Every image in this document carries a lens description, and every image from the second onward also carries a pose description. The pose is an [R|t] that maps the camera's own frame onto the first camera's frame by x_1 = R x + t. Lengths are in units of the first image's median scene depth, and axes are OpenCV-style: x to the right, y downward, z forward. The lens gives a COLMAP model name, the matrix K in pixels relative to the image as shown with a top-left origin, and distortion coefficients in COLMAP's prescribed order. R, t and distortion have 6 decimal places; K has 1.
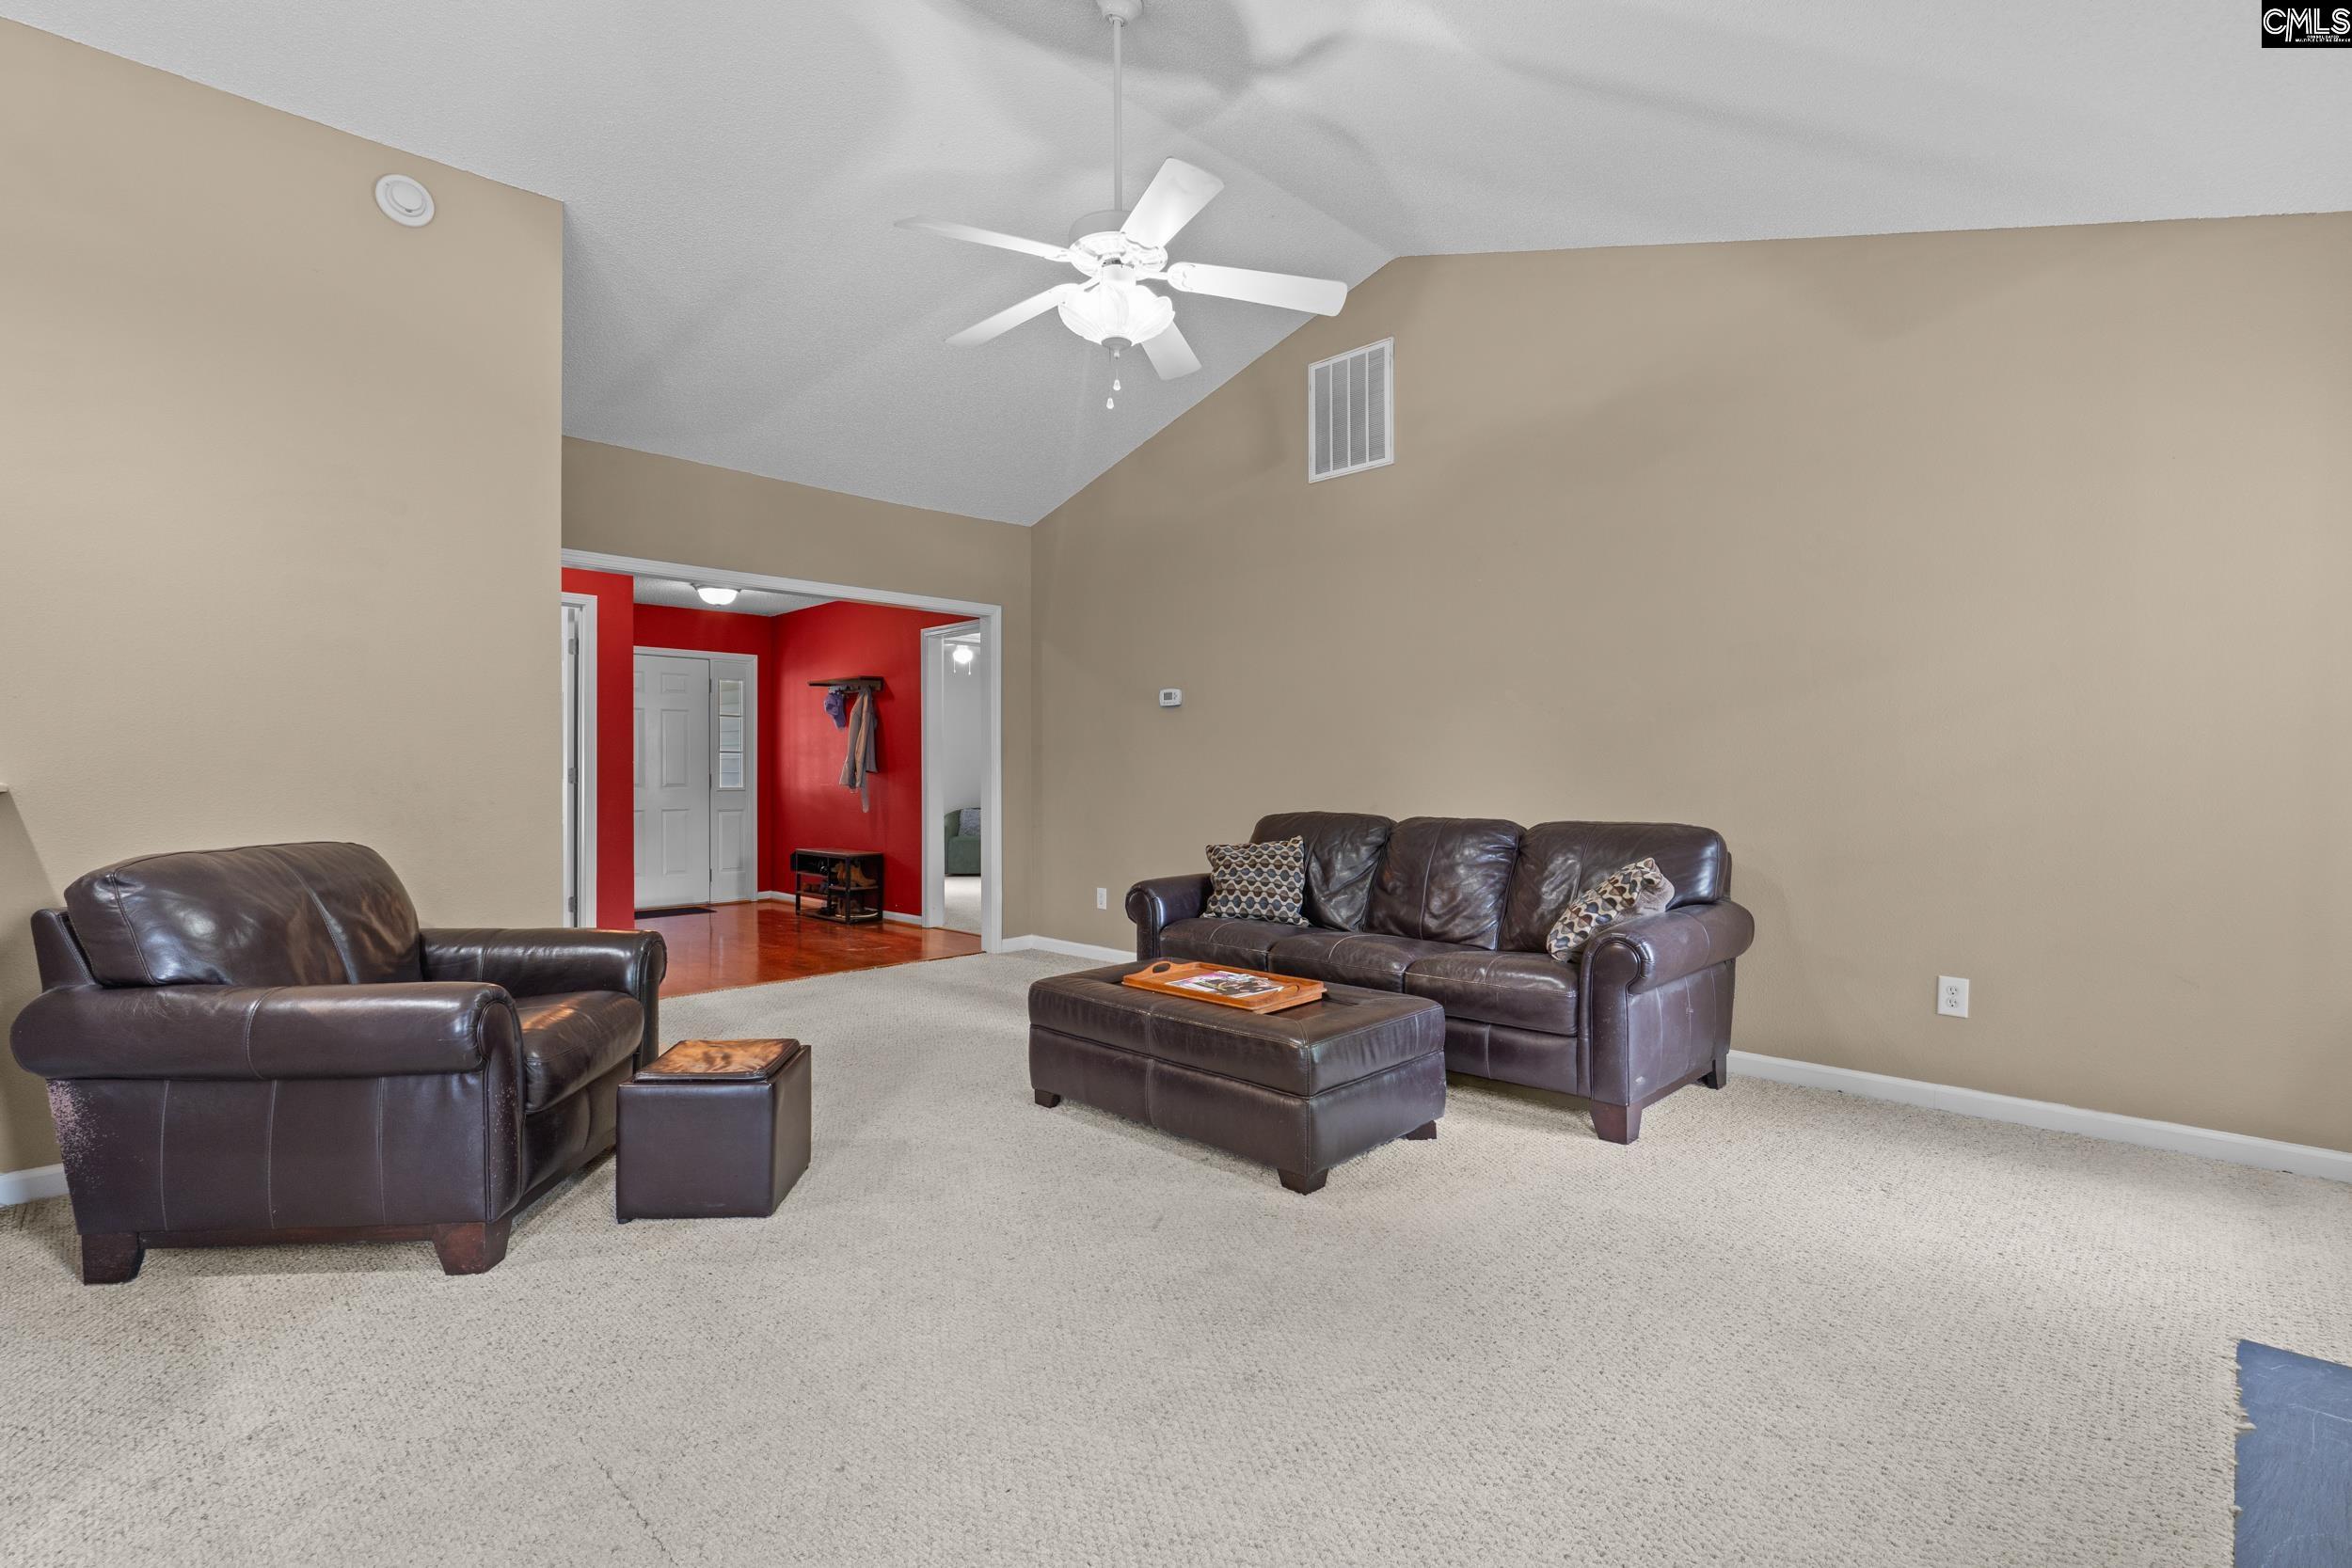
lens RADIAL K [[1075.7, 0, 1170.7], [0, 1075.7, 781.2], [0, 0, 1]] dist [-0.001822, -0.000295]
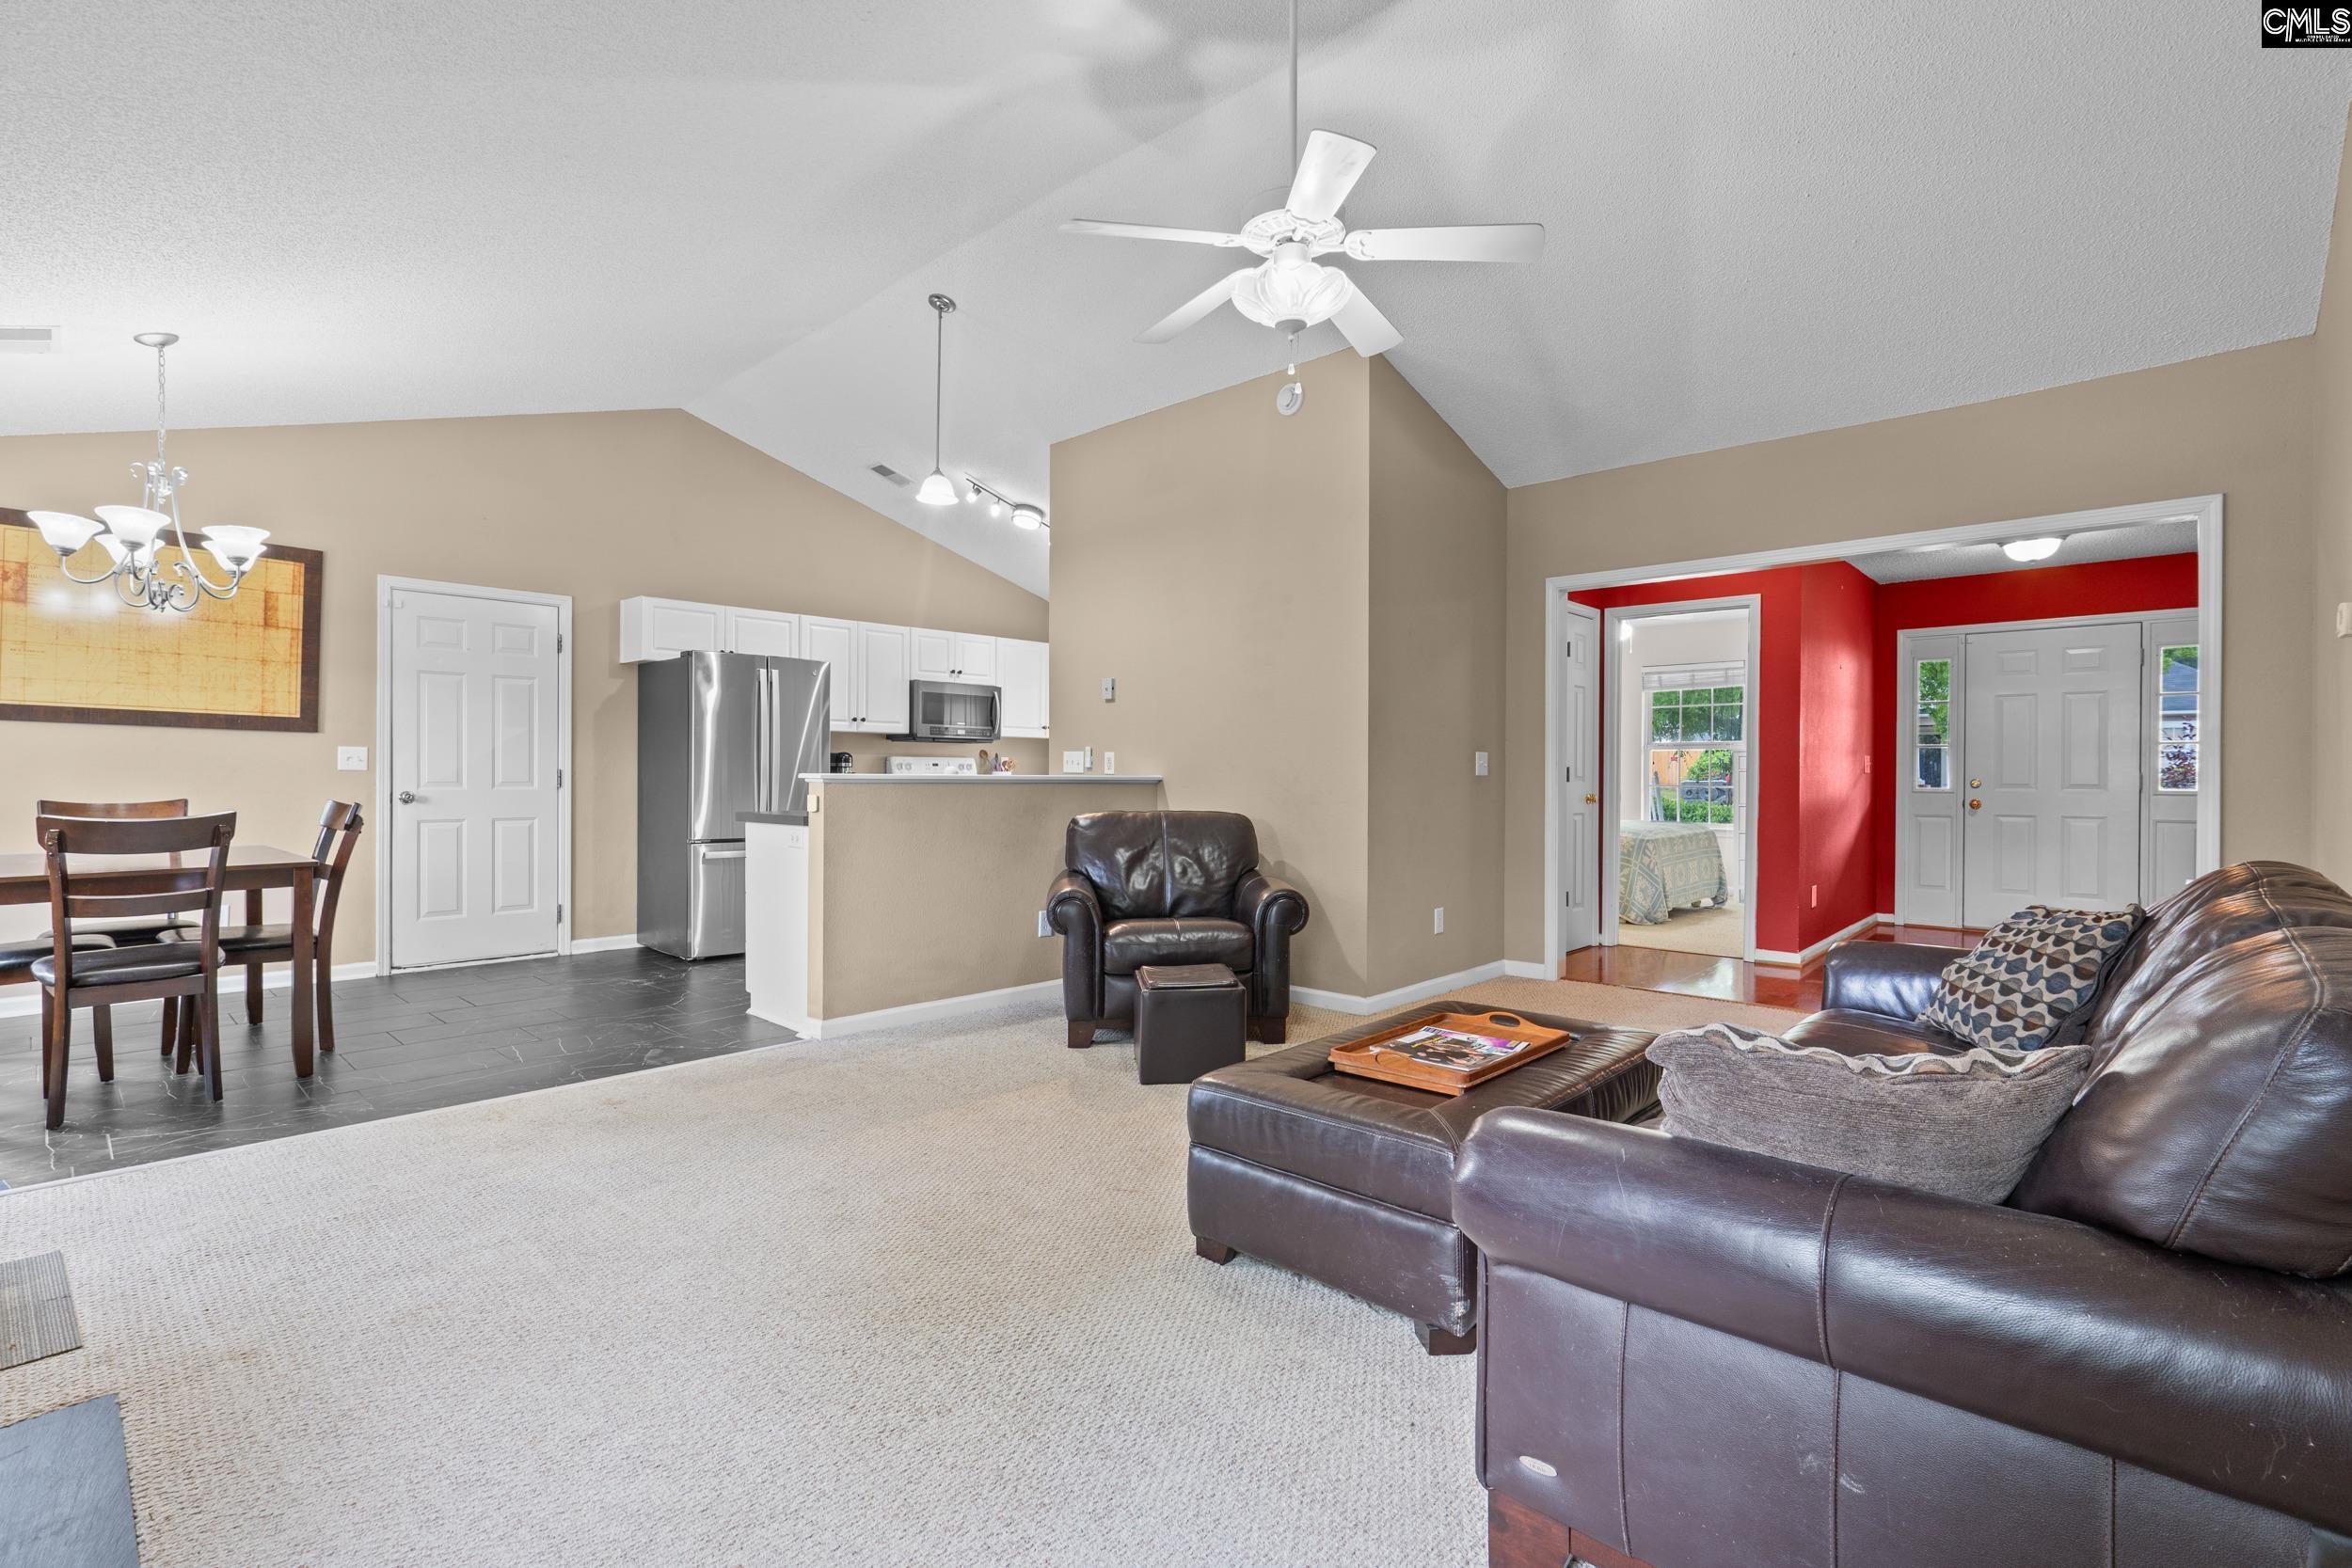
lens RADIAL K [[1075.7, 0, 1172.3], [0, 1075.7, 776.1], [0, 0, 1]] dist [-0.001822, -0.000295]
pose [[0.033632, 0.009323, -0.999391, 0.763889], [-0.008462, 0.999923, 0.009044, -0.012977], [0.999398, 0.008153, 0.033708, 0.719436]]
